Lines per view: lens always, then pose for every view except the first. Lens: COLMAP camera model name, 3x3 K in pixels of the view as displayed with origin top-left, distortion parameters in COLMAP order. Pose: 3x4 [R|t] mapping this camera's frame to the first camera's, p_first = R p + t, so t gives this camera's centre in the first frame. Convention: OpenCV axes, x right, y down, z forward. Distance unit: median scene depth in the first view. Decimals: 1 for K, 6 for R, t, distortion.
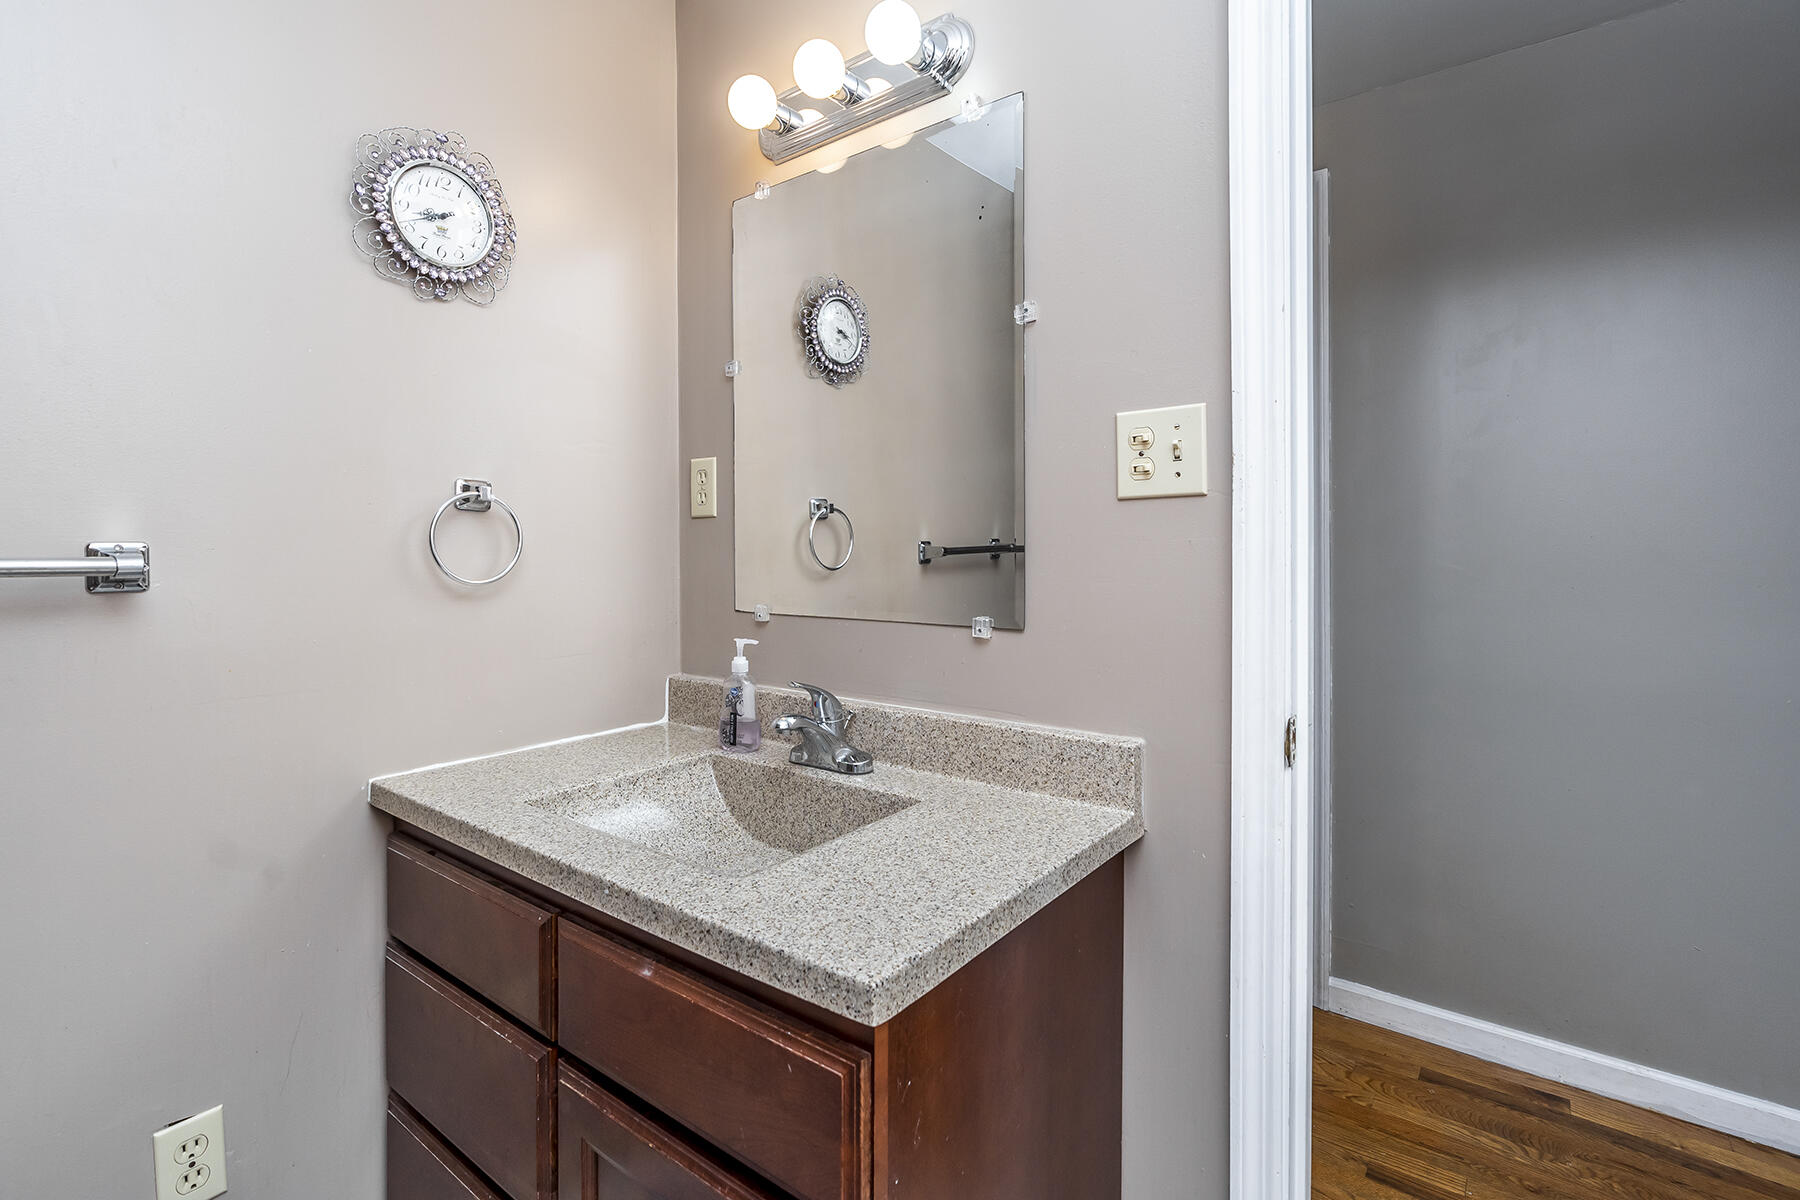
lens RADIAL K [[827.4, 0, 901.8], [0, 827.4, 545.0], [0, 0, 1]] dist [-0.000348, 0.000275]
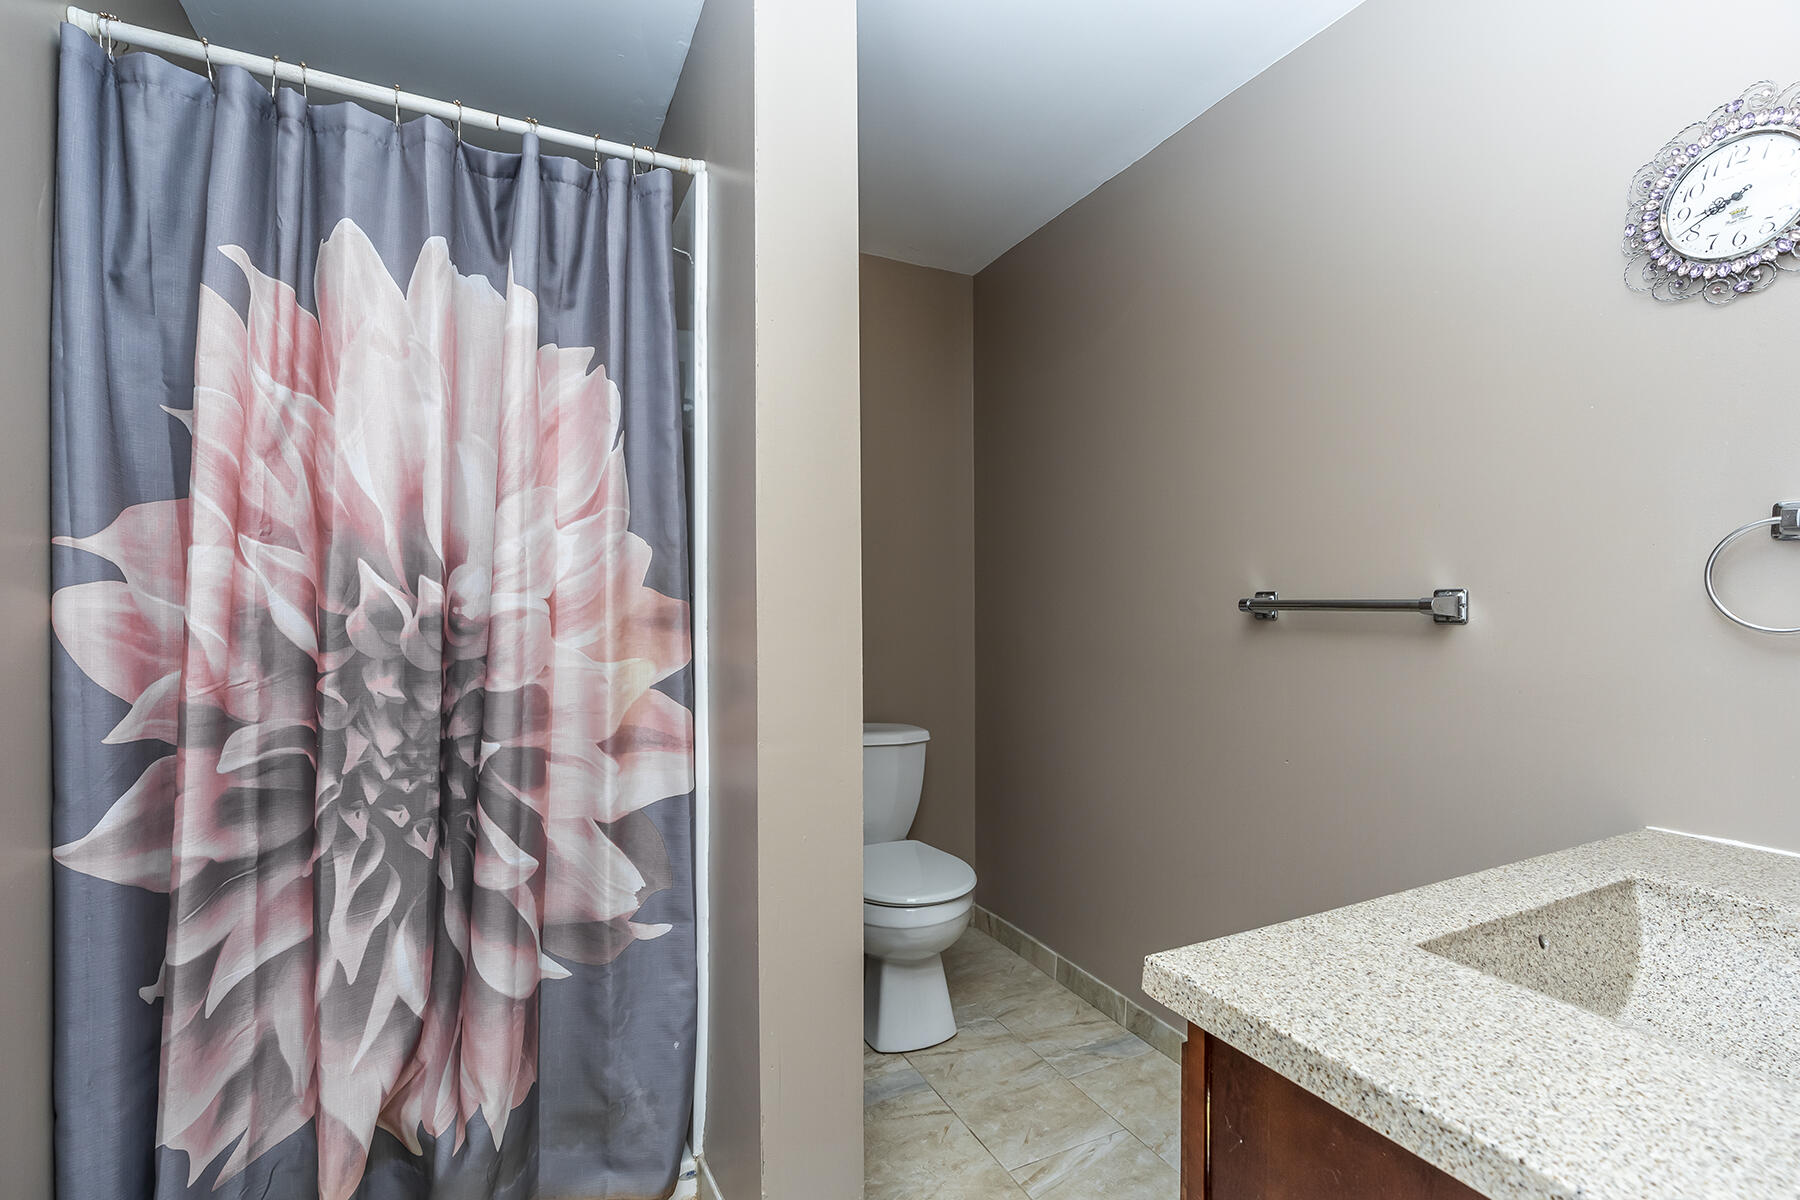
lens RADIAL K [[827.4, 0, 899.5], [0, 827.4, 604.2], [0, 0, 1]] dist [-0.000348, 0.000275]
pose [[-0.447523, -0.001379, -0.894271, 0.913164], [0.010439, 0.999923, -0.006765, 0.025811], [0.894211, -0.012363, -0.447474, 0.944094]]
